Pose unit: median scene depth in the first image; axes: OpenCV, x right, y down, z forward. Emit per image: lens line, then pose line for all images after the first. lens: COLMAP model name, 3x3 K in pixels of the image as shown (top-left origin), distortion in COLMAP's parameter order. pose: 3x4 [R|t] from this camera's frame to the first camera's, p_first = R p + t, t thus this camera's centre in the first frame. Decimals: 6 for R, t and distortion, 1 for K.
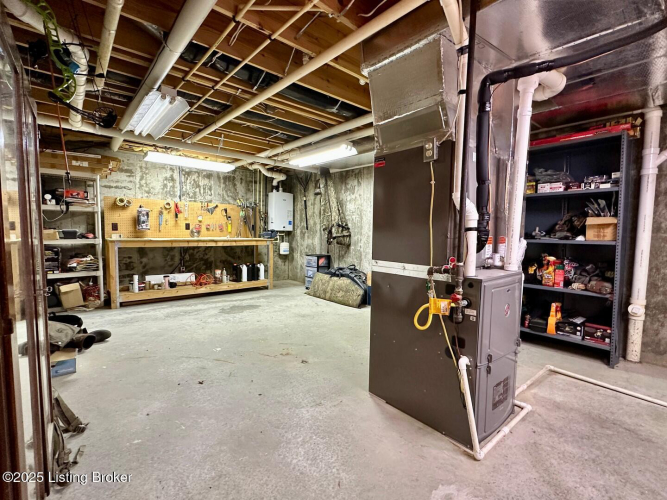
lens RADIAL K [[311.0, 0, 333.5], [0, 311.0, 250.0], [0, 0, 1]] dist [-0.000375, 0.000046]
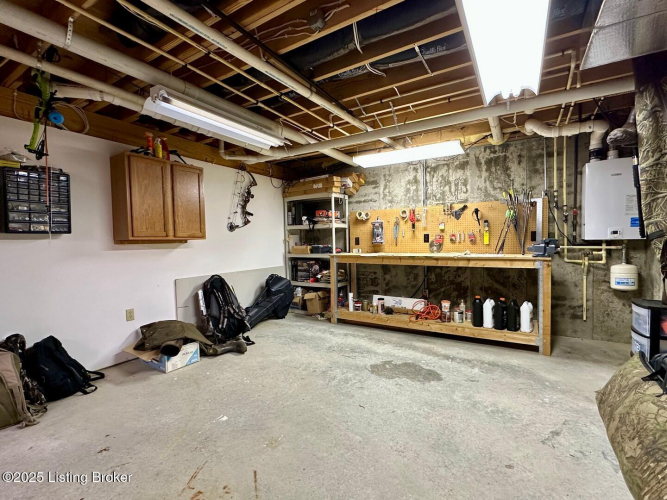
lens RADIAL K [[311.0, 0, 333.5], [0, 311.0, 250.0], [0, 0, 1]] dist [-0.000375, 0.000046]
pose [[0.294769, 0.009862, -0.955518, 0.201200], [-0.036467, 0.999334, -0.000936, -0.037656], [0.954873, 0.035121, 0.294932, 0.556571]]
